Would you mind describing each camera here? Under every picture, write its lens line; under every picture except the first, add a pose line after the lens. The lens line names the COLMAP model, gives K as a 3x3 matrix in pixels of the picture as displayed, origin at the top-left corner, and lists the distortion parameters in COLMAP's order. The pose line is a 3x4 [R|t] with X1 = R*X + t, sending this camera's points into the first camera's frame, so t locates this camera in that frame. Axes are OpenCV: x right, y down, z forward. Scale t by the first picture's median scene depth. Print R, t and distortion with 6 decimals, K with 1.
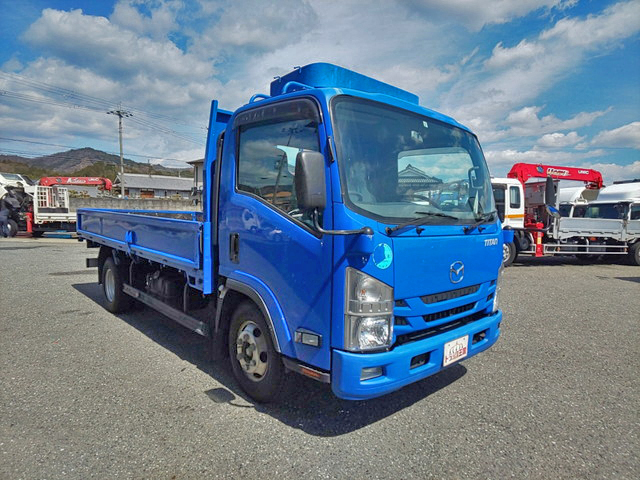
lens RADIAL K [[407.1, 0, 320.0], [0, 407.1, 240.0], [0, 0, 1]] dist [-0.004896, -0.006247]
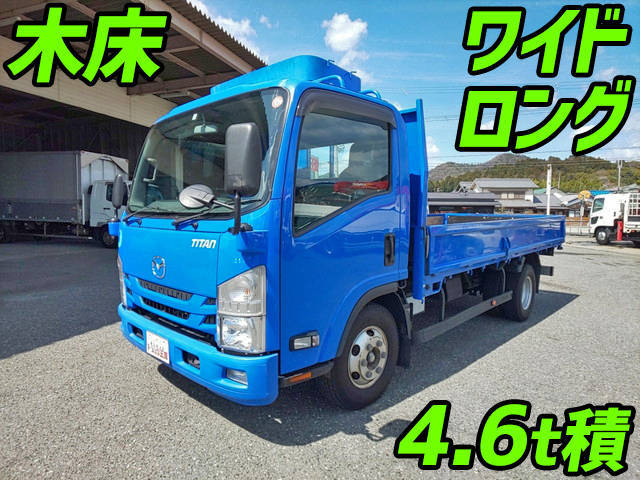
lens RADIAL K [[398.9, 0, 320.0], [0, 398.9, 240.0], [0, 0, 1]] dist [0.000008, -0.001290]
pose [[0.059667, 0.040304, -0.997404, 1.338714], [-0.068091, 0.997022, 0.036215, -0.046964], [0.995893, 0.065753, 0.062233, 1.349827]]
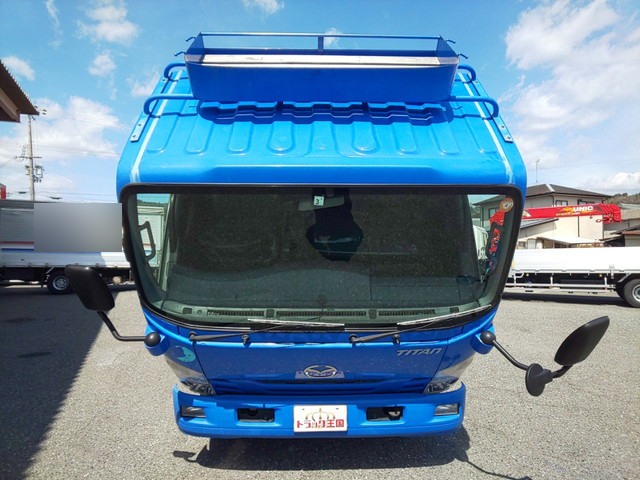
lens RADIAL K [[398.9, 0, 320.0], [0, 398.9, 240.0], [0, 0, 1]] dist [0.000008, -0.001290]
pose [[0.718775, -0.052516, -0.693257, 0.976266], [-0.019441, 0.995235, -0.095549, -0.030597], [0.694971, 0.082156, 0.714329, 0.363792]]
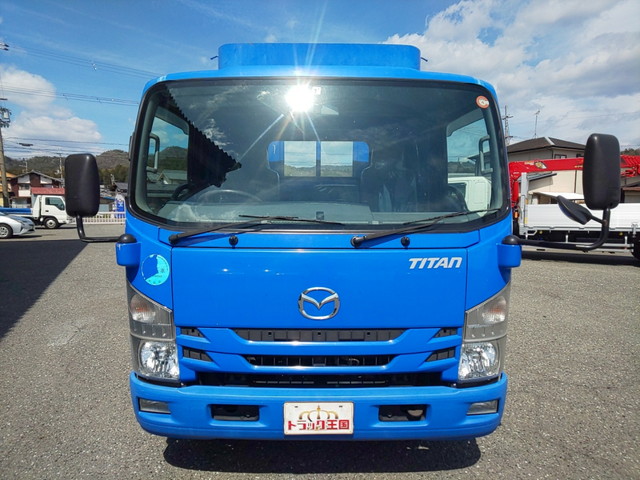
lens RADIAL K [[398.9, 0, 320.0], [0, 398.9, 240.0], [0, 0, 1]] dist [0.000008, -0.001290]
pose [[0.739744, 0.033456, -0.672056, 0.792648], [-0.028377, 0.999426, 0.018519, -0.038069], [0.672290, 0.005372, 0.740268, 0.524075]]
